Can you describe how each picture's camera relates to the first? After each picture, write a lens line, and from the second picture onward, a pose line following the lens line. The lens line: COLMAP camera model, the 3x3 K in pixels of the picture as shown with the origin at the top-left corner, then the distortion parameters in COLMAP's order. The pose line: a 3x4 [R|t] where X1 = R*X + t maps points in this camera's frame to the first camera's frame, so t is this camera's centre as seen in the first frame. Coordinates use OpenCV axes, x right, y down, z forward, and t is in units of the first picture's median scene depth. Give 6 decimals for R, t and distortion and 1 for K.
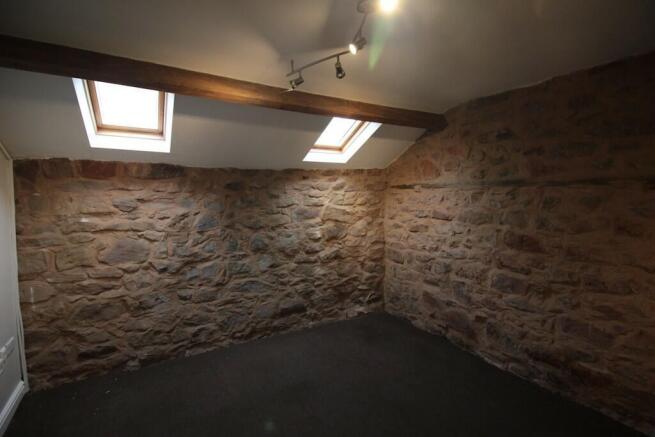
lens RADIAL K [[307.1, 0, 327.4], [0, 307.1, 217.5], [0, 0, 1]] dist [-0.002554, -0.000320]
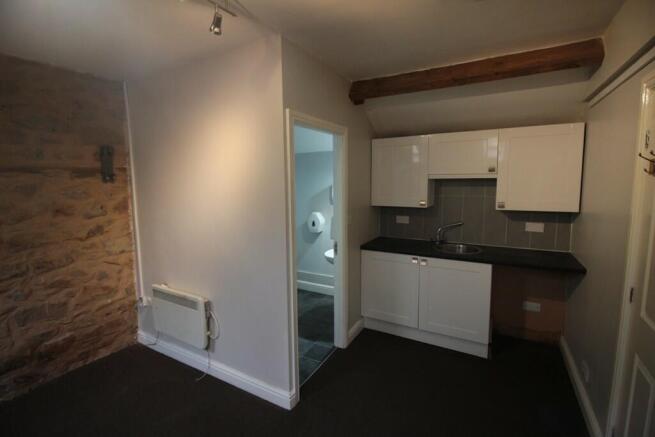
lens RADIAL K [[307.1, 0, 327.3], [0, 307.1, 218.7], [0, 0, 1]] dist [-0.002554, -0.000320]
pose [[-0.434581, -0.116357, 0.893085, -0.515043], [0.095139, 0.980140, 0.173994, -0.039082], [-0.895594, 0.160582, -0.414880, 0.531331]]
